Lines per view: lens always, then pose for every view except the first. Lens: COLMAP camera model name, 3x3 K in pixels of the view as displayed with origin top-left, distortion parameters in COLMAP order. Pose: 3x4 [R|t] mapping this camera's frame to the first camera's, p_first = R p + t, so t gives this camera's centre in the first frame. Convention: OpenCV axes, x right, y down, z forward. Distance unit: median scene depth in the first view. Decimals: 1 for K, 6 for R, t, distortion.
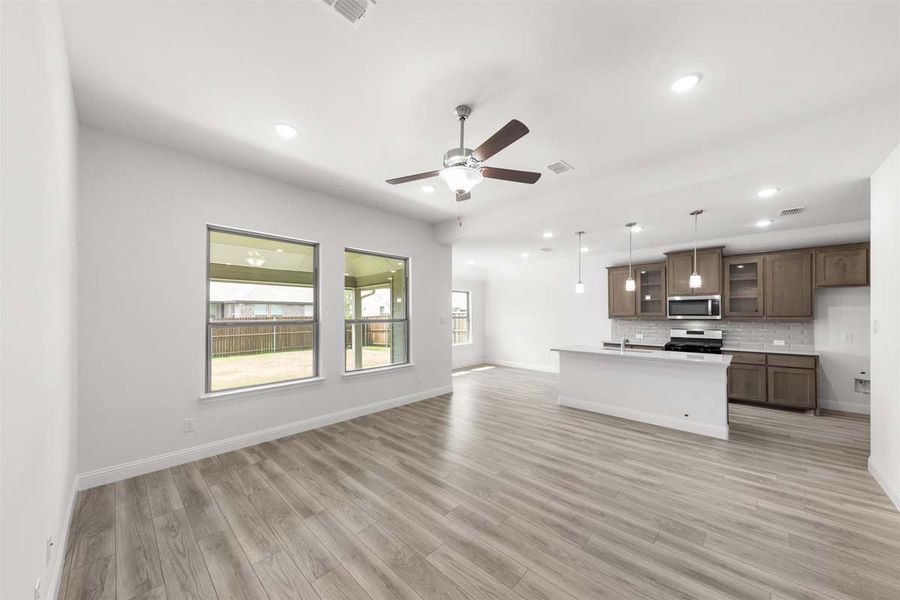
lens RADIAL K [[313.2, 0, 448.1], [0, 313.2, 313.2], [0, 0, 1]] dist [0.001602, 0.000015]
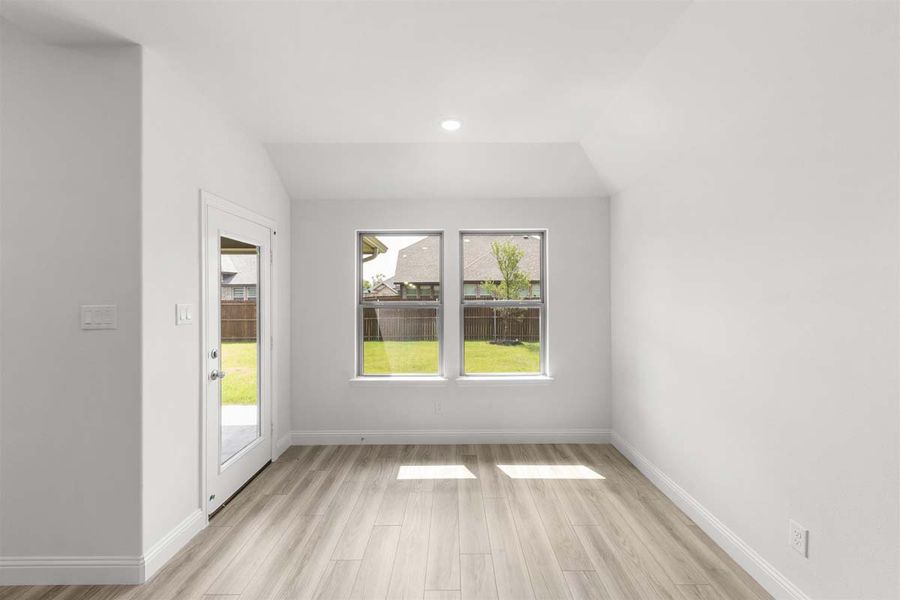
lens RADIAL K [[344.3, 0, 450.0], [0, 344.3, 300.0], [0, 0, 1]] dist [0.000167, -0.000032]
pose [[0.692922, 0.012631, -0.720902, 0.574503], [-0.002594, 0.999884, 0.015025, 0.005121], [0.721008, -0.008541, 0.692875, 1.370903]]
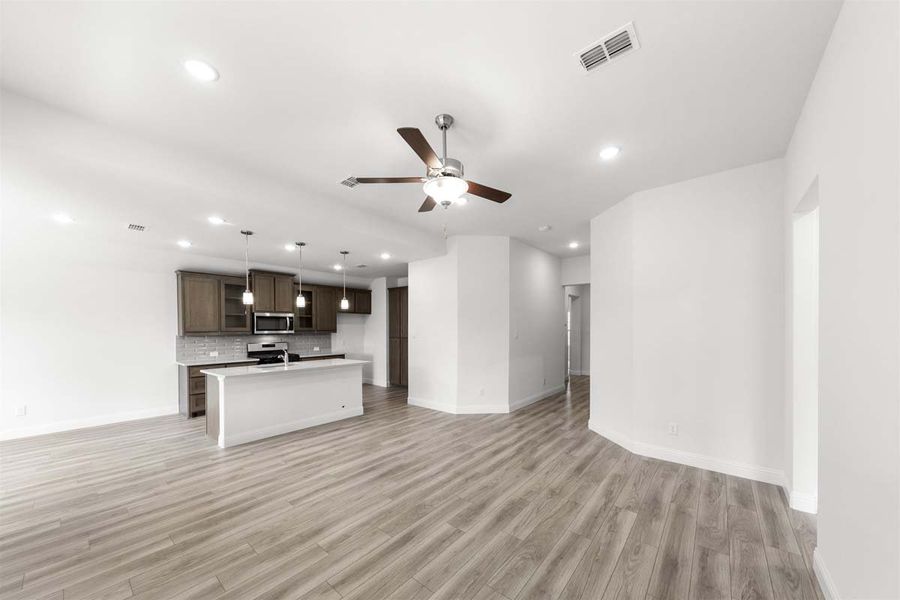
lens RADIAL K [[319.4, 0, 449.0], [0, 319.4, 330.0], [0, 0, 1]] dist [0.002262, 0.000051]
pose [[-0.066743, -0.004807, 0.997759, -0.521333], [0.001207, 0.999987, 0.004899, 0.000984], [-0.997769, 0.001531, -0.066737, 0.574152]]
